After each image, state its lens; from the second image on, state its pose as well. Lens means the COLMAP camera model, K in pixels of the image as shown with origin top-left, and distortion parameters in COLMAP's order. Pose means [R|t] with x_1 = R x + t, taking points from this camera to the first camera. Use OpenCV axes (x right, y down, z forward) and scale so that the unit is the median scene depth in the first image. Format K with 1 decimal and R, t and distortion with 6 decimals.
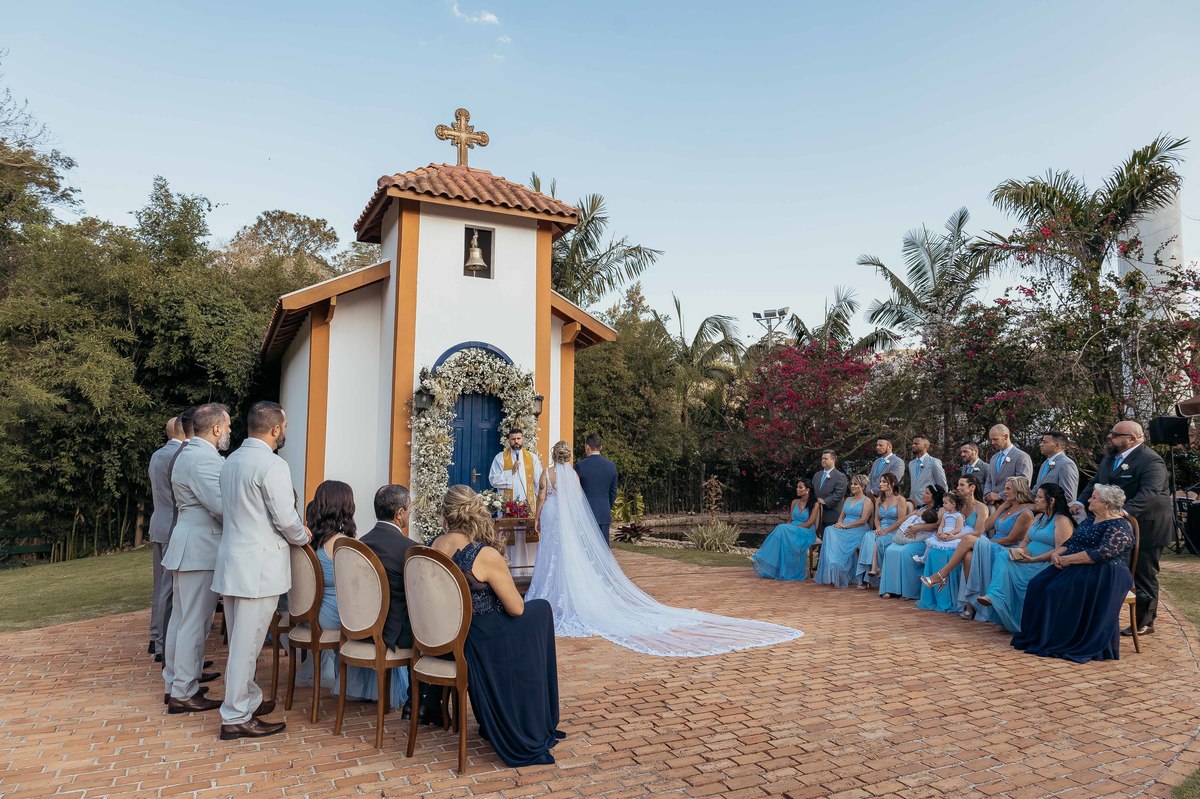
lens RADIAL K [[781.3, 0, 600.0], [0, 781.3, 399.5], [0, 0, 1]] dist [-0.010433, -0.000907]
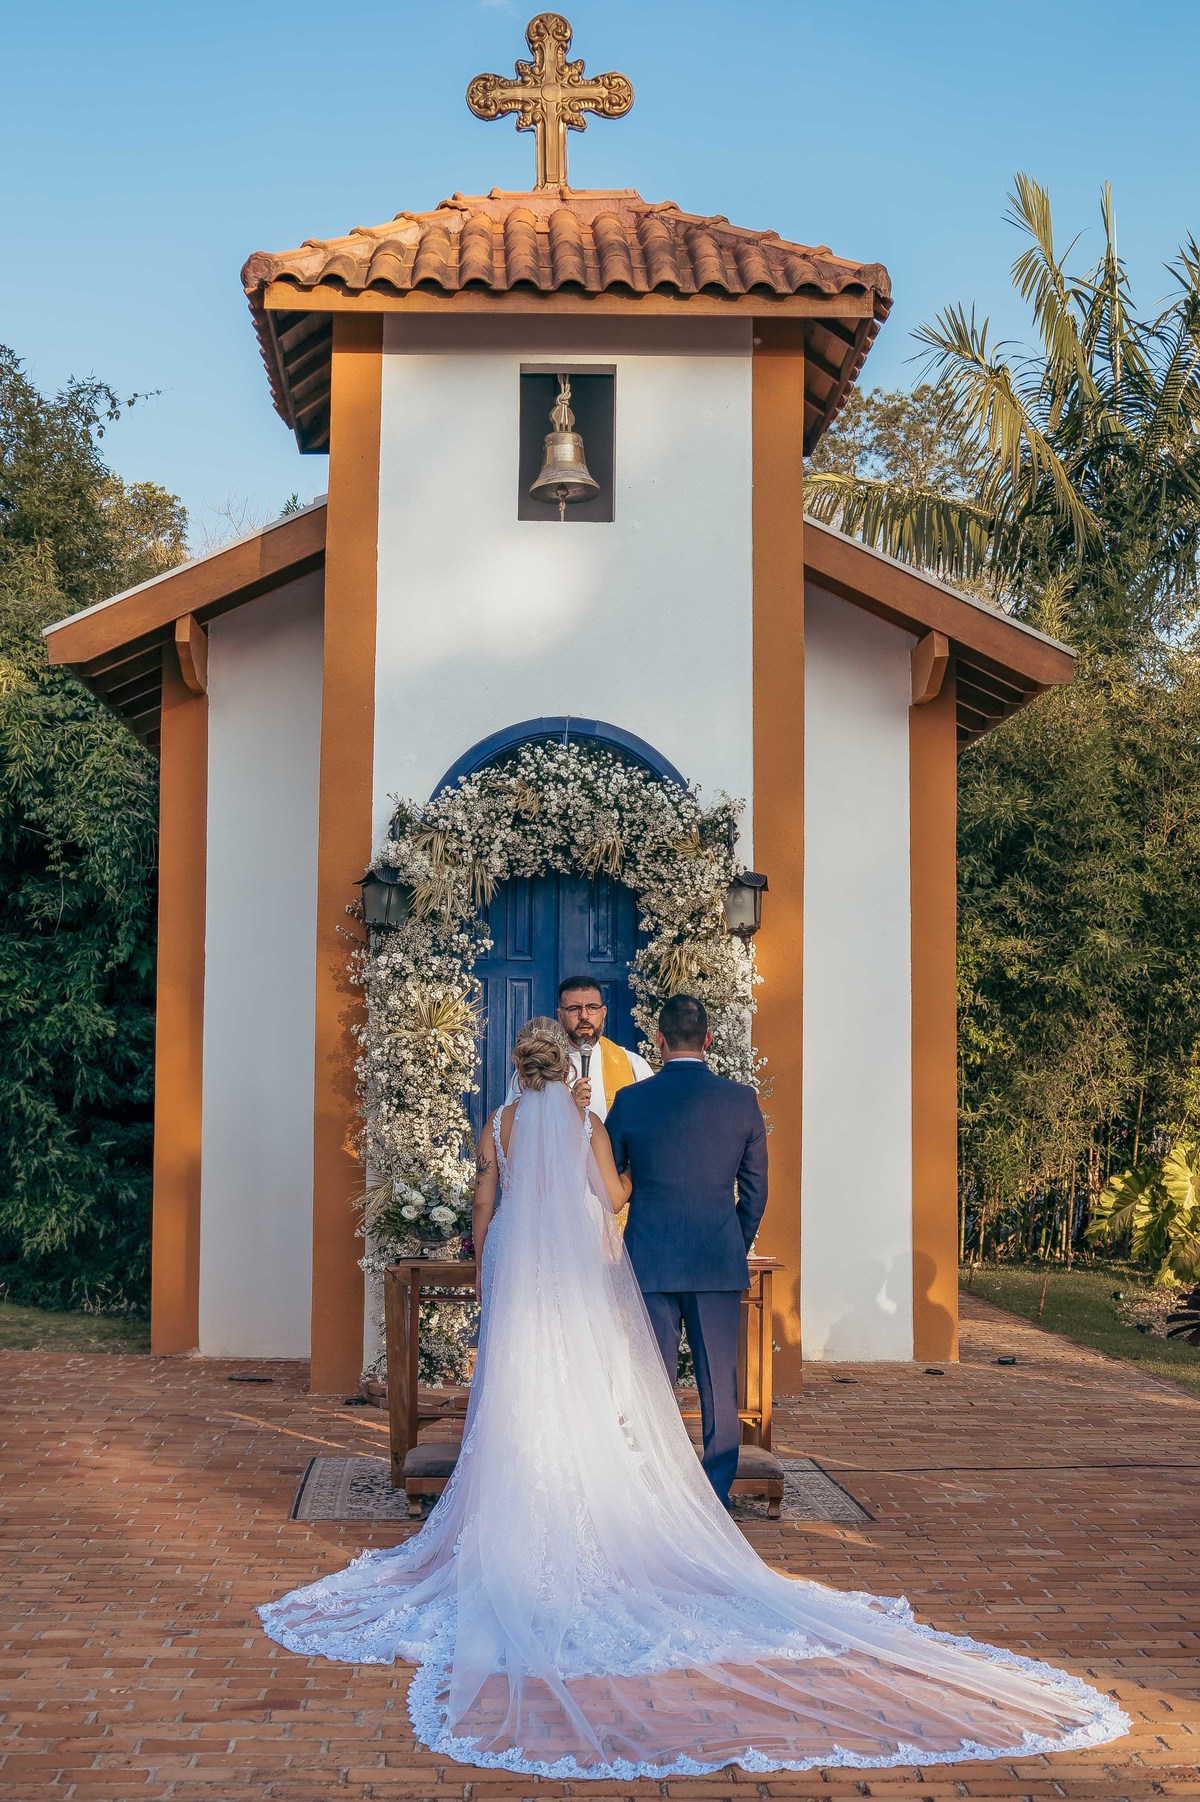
lens RADIAL K [[2296.0, 0, 600.1], [0, 2296.0, 934.0], [0, 0, 1]] dist [-0.009552, 0.033978]
pose [[0.905476, -0.028195, -0.423460, 0.260901], [0.035323, 0.999335, 0.008993, 0.008860], [0.422925, -0.023101, 0.905870, 0.128675]]
